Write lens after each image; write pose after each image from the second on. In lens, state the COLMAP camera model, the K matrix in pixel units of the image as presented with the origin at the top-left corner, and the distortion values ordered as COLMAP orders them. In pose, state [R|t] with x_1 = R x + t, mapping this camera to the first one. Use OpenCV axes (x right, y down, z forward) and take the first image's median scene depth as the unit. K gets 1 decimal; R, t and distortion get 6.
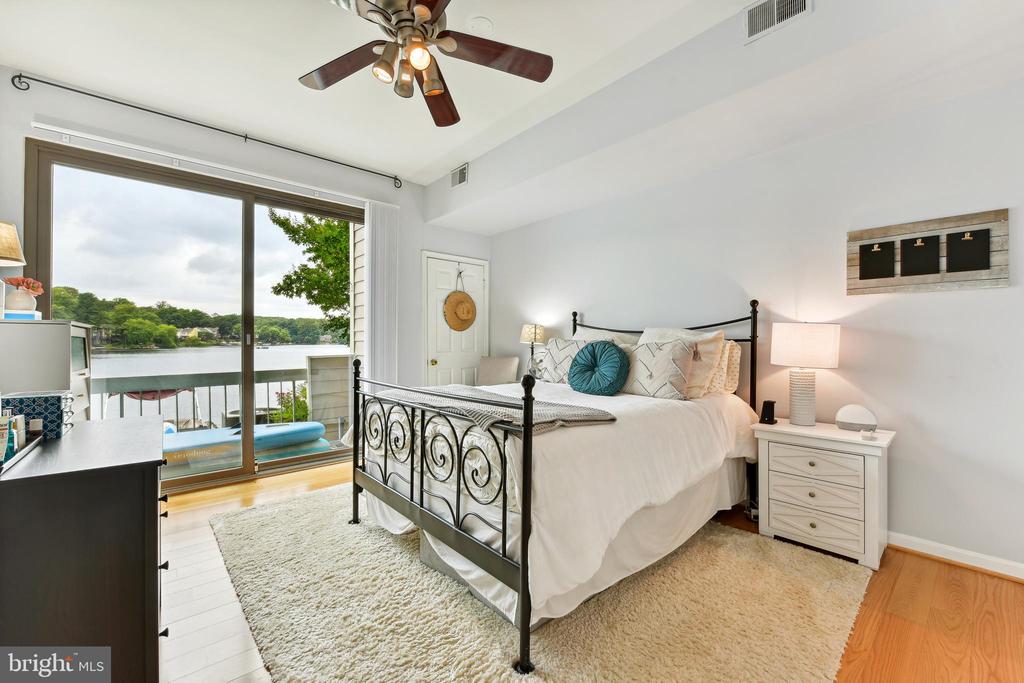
lens RADIAL K [[417.0, 0, 517.8], [0, 417.0, 337.5], [0, 0, 1]] dist [-0.013111, -0.001456]
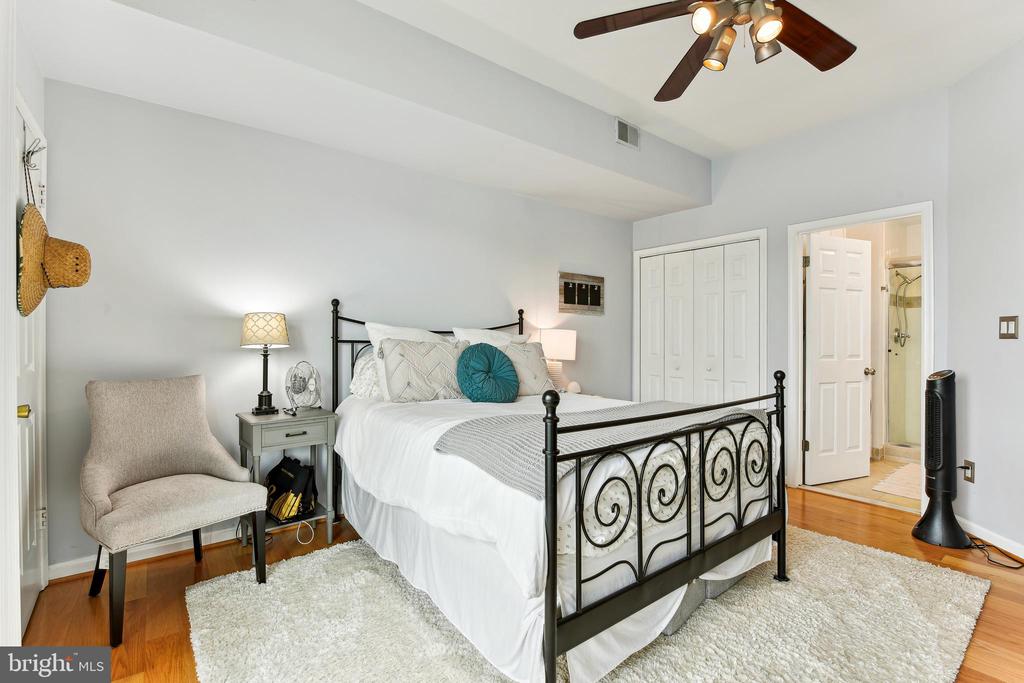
lens RADIAL K [[451.7, 0, 518.5], [0, 451.7, 337.1], [0, 0, 1]] dist [-0.022379, 0.000264]
pose [[0.085465, 0.004487, 0.996331, -0.971245], [-0.014292, 0.999892, -0.003277, -0.003372], [-0.996239, -0.013960, 0.085520, 1.098338]]
